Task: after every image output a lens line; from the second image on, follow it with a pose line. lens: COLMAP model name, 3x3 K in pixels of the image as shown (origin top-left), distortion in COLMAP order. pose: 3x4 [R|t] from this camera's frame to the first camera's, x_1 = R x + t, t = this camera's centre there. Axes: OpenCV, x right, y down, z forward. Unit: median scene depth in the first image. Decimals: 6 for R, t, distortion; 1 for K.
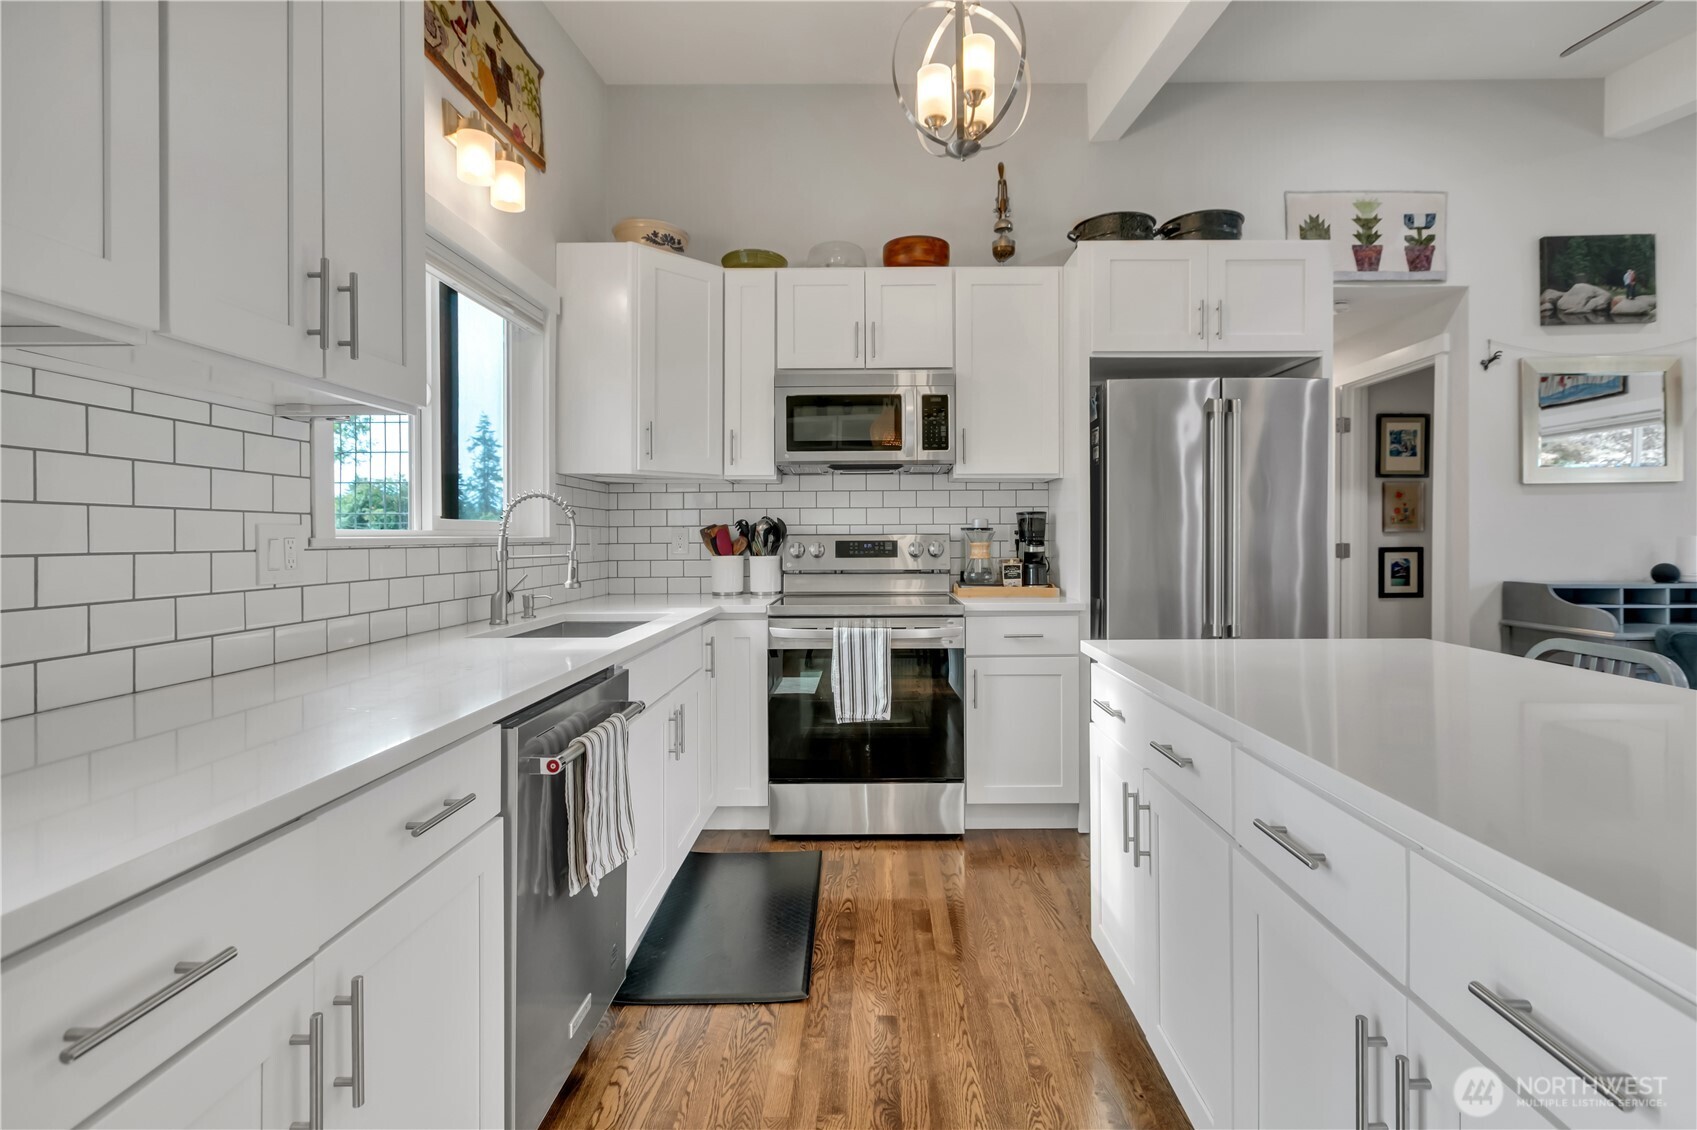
lens RADIAL K [[792.8, 0, 864.5], [0, 792.8, 550.0], [0, 0, 1]] dist [-0.004100, -0.000563]
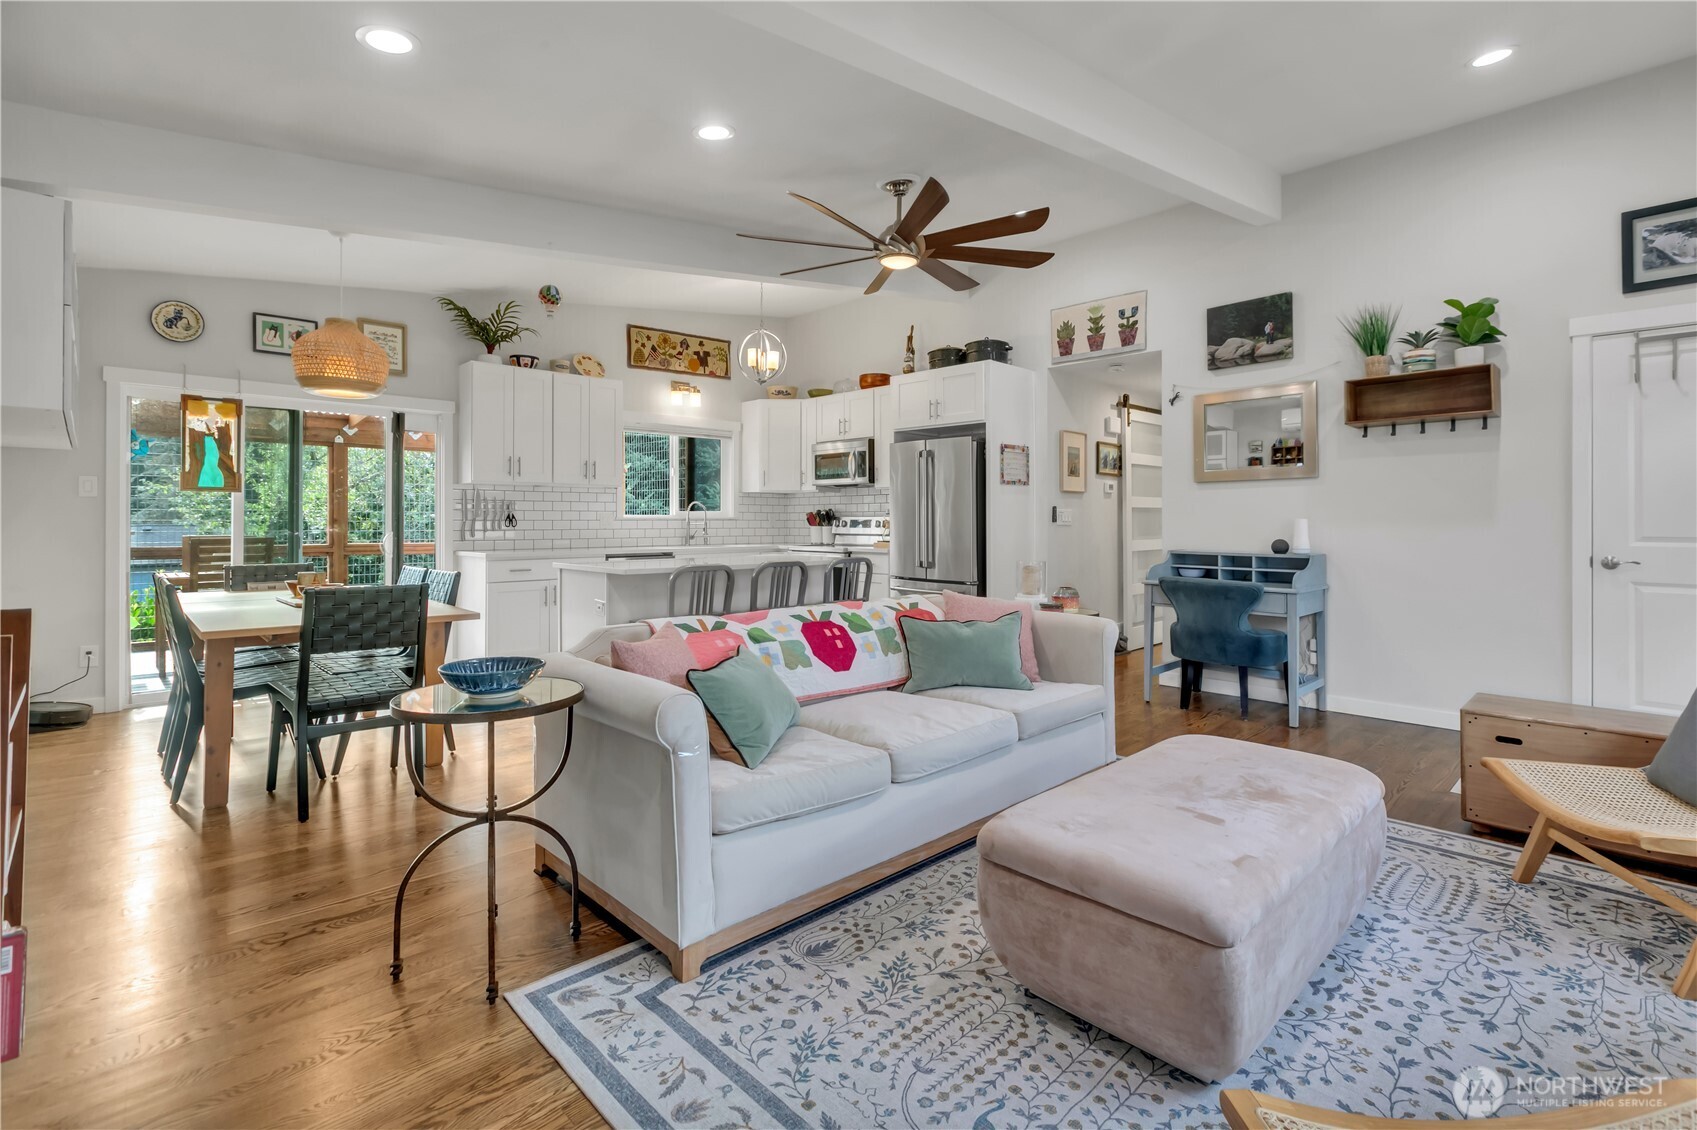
lens RADIAL K [[784.2, 0, 855.5], [0, 784.2, 501.6], [0, 0, 1]] dist [0.001219, -0.000102]
pose [[0.703329, -0.010253, -0.710791, 1.512098], [-0.014933, 0.999462, -0.029193, 0.001634], [0.710708, 0.031147, 0.702798, -0.464281]]
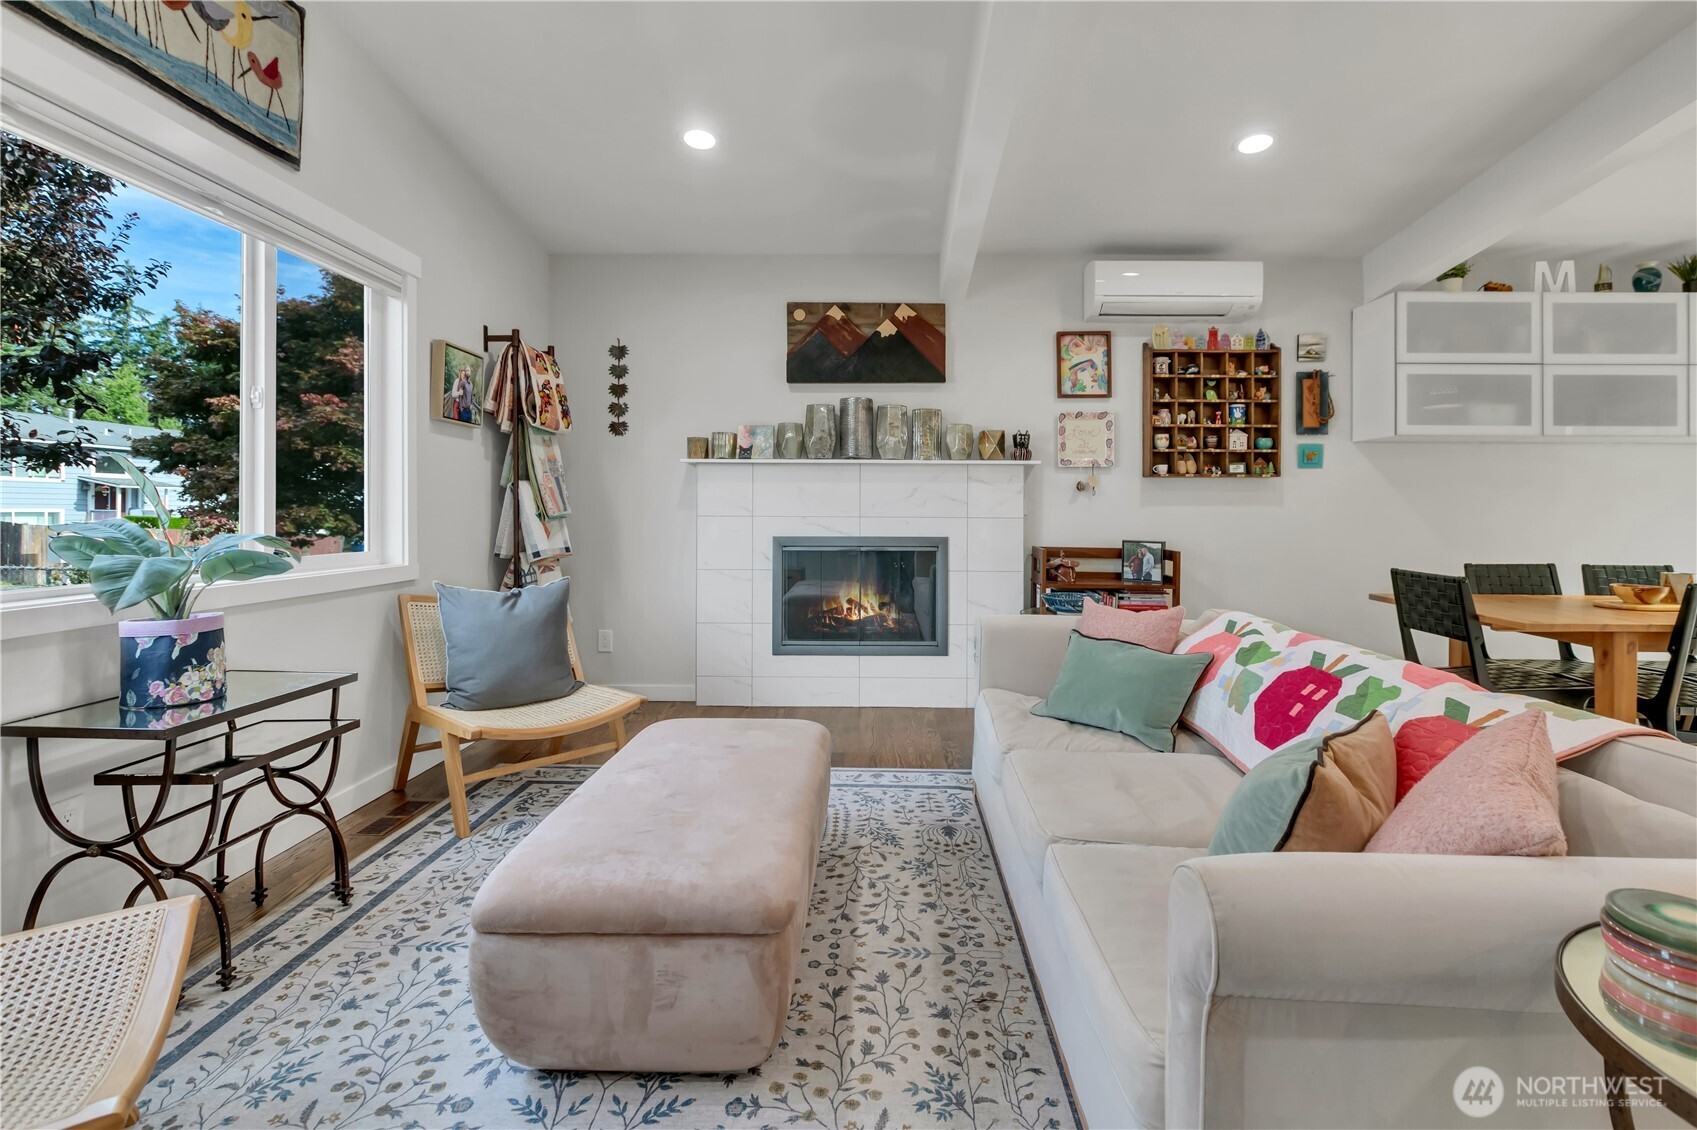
lens RADIAL K [[798.4, 0, 879.5], [0, 798.4, 509.4], [0, 0, 1]] dist [0.003580, 0.000032]
pose [[-0.999984, -0.000035, 0.005725, 1.129349], [0.000027, 0.999941, 0.010836, -0.006730], [-0.005725, 0.010836, -0.999925, 0.761731]]
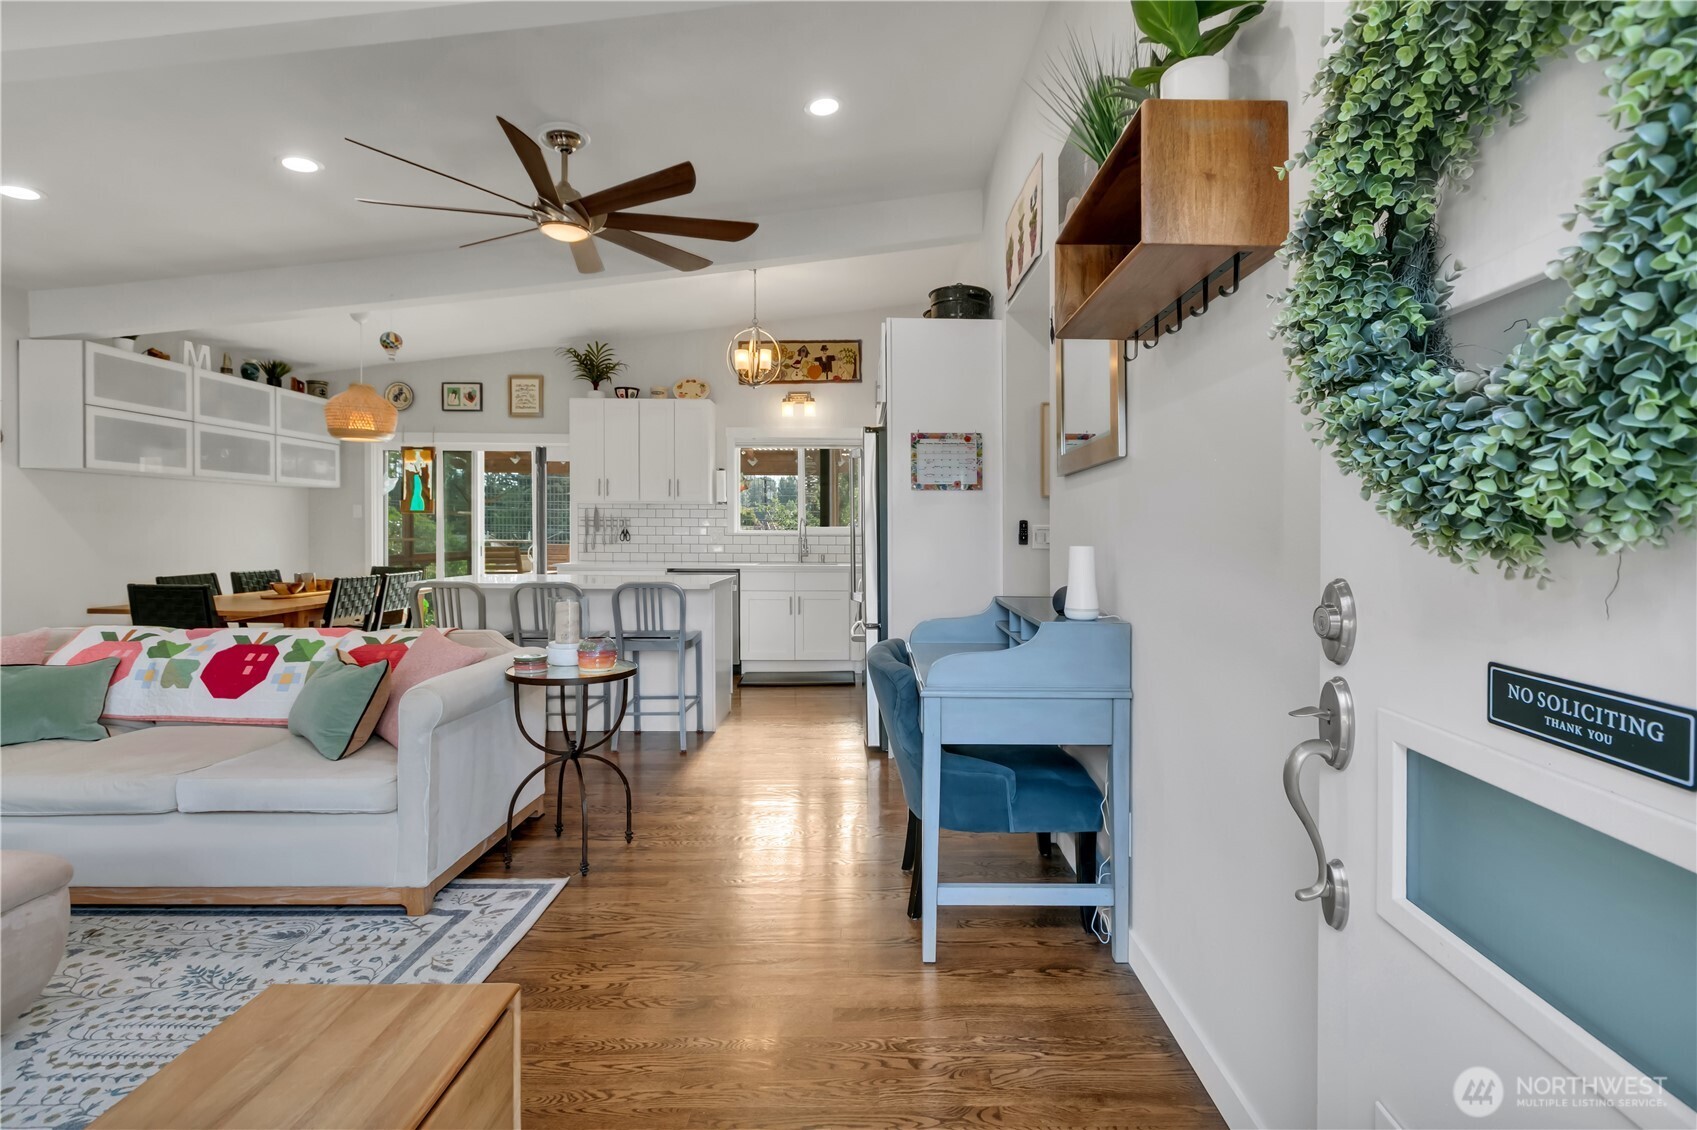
lens RADIAL K [[799.8, 0, 884.7], [0, 799.8, 520.7], [0, 0, 1]] dist [0.002911, -0.000397]
pose [[0.021775, -0.005663, -0.999747, 1.759706], [-0.019408, 0.999793, -0.006086, -0.034463], [0.999575, 0.019536, 0.021660, 0.885805]]
